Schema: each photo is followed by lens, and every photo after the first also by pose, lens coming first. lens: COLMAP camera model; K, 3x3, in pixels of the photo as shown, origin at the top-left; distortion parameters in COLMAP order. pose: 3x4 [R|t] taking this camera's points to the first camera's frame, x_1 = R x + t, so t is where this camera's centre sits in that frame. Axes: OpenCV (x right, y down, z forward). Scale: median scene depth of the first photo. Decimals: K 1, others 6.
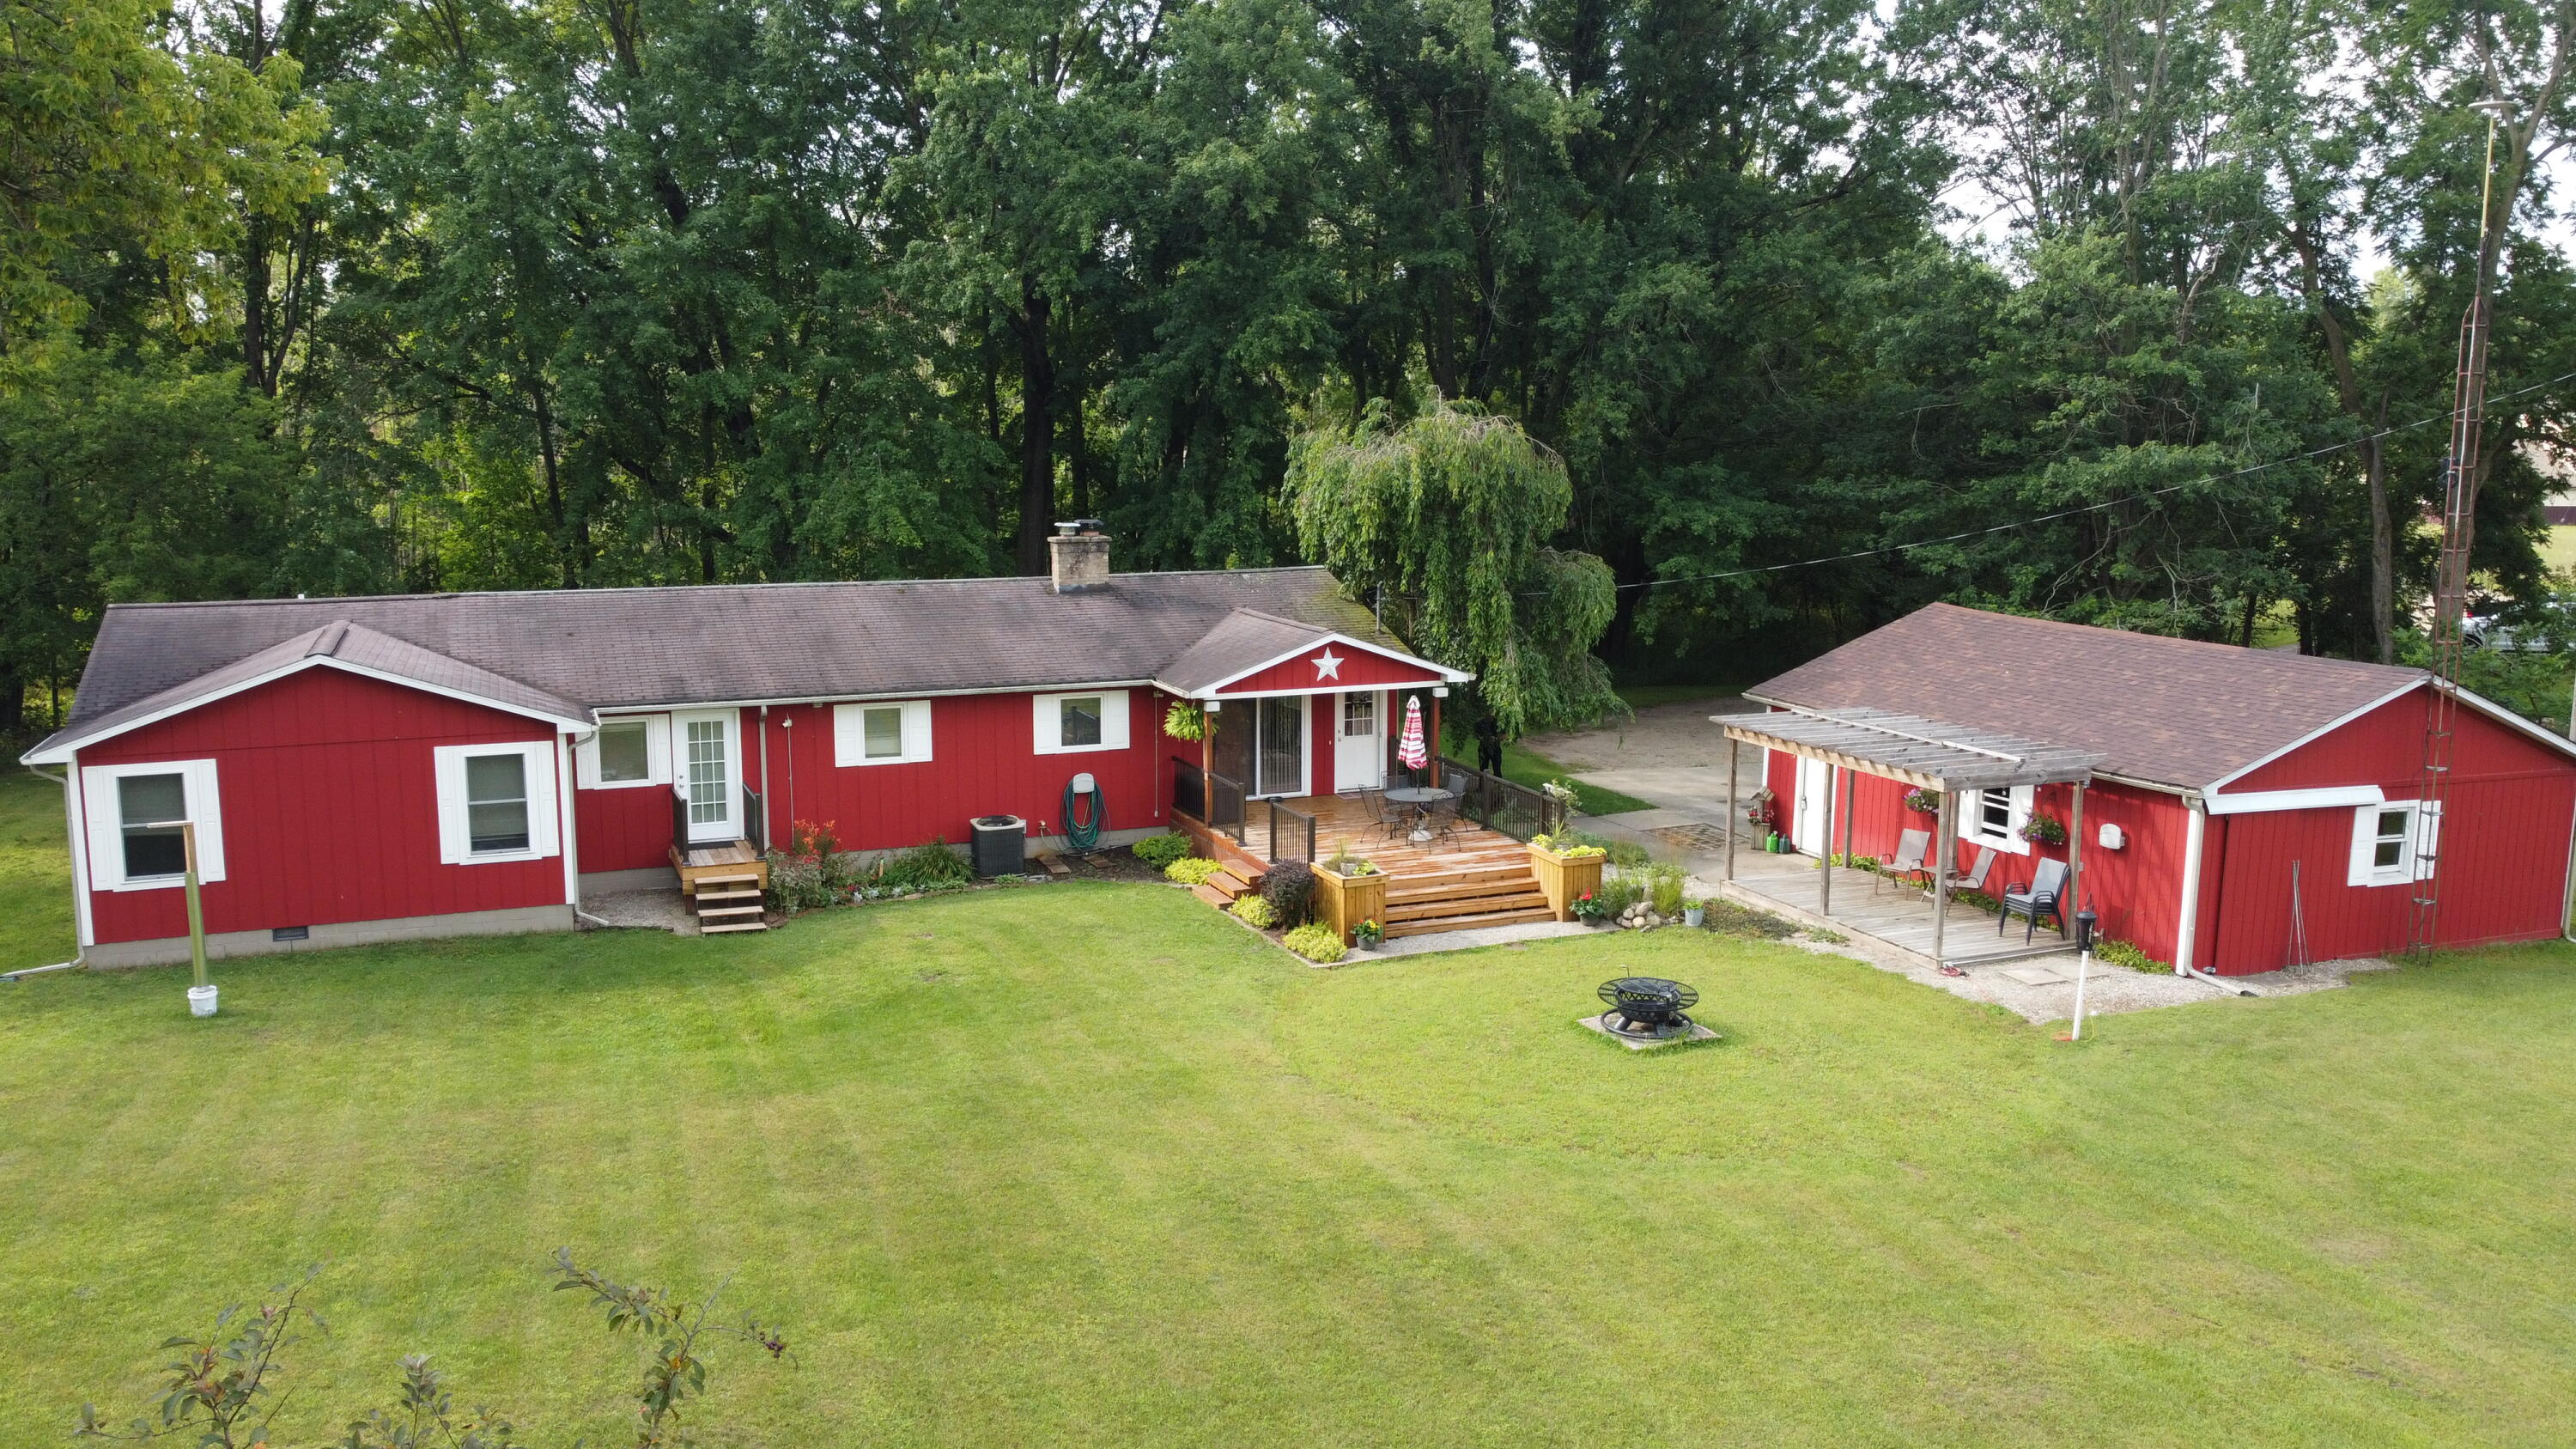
lens RADIAL K [[1938.1, 0, 1288.5], [0, 1938.1, 730.3], [0, 0, 1]] dist [0.012664, 0.001741]
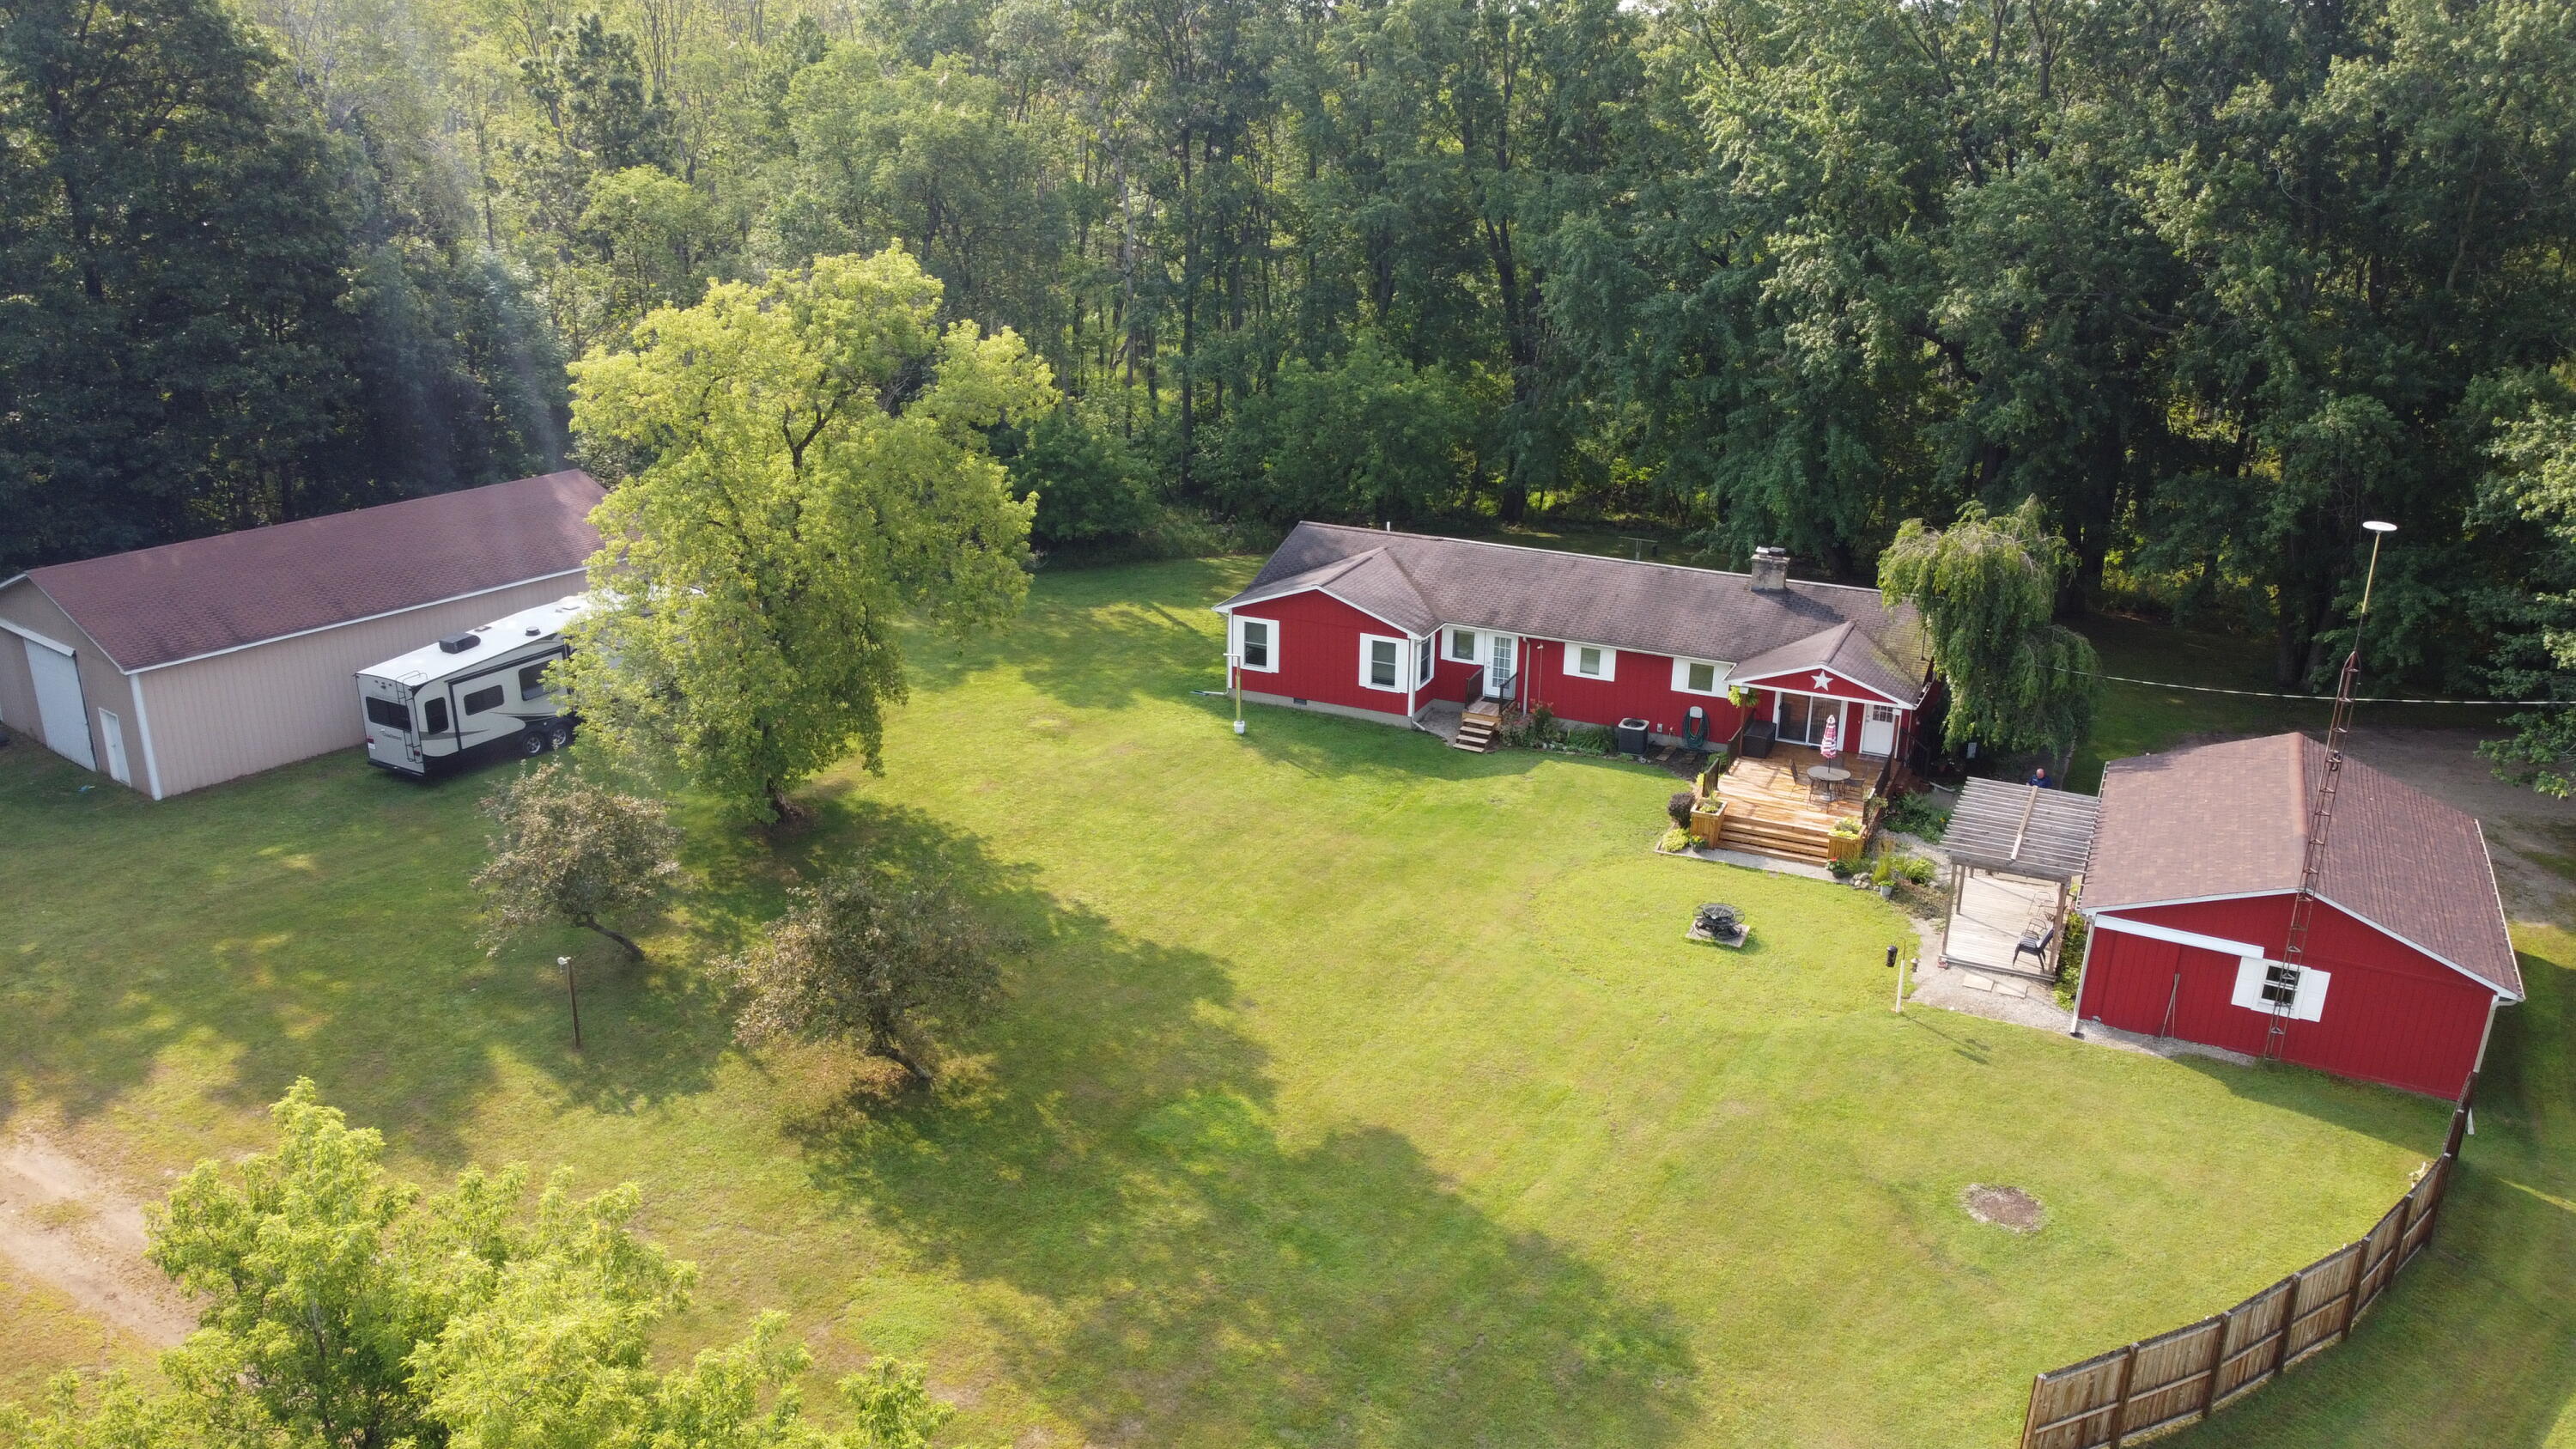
lens RADIAL K [[1938.1, 0, 1287.2], [0, 1938.1, 723.4], [0, 0, 1]] dist [0.012664, 0.001741]
pose [[0.688364, 0.252585, -0.679968, 0.969783], [-0.128660, 0.965066, 0.228241, -0.366998], [0.713864, -0.069628, 0.696814, -0.548052]]
